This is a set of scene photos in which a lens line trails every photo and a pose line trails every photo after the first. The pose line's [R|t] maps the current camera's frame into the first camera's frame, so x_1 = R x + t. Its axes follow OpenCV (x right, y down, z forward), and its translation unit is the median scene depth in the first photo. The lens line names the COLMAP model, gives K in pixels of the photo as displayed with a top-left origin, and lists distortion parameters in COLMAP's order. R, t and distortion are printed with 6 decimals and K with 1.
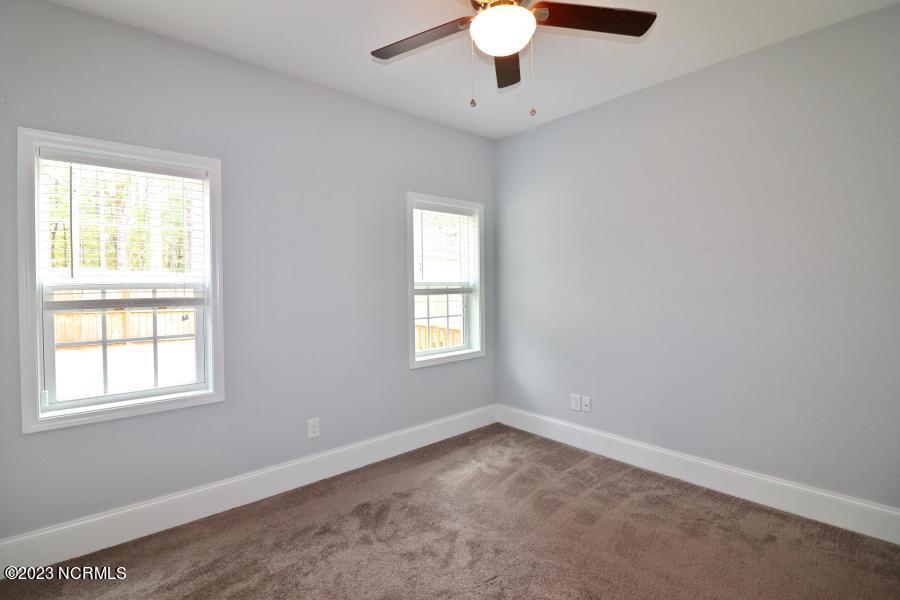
lens RADIAL K [[422.5, 0, 445.9], [0, 422.5, 298.8], [0, 0, 1]] dist [-0.003586, -0.007258]
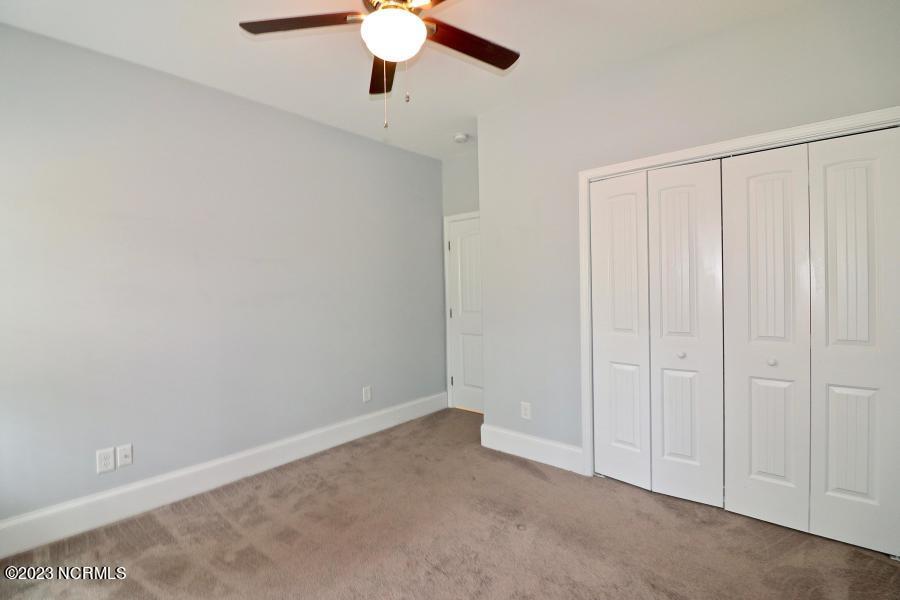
lens RADIAL K [[422.5, 0, 445.9], [0, 422.5, 292.3], [0, 0, 1]] dist [-0.003586, -0.007258]
pose [[-0.126071, -0.012812, 0.991938, -0.571203], [0.037114, 0.999156, 0.017623, -0.034192], [-0.991327, 0.039037, -0.125489, 0.637737]]
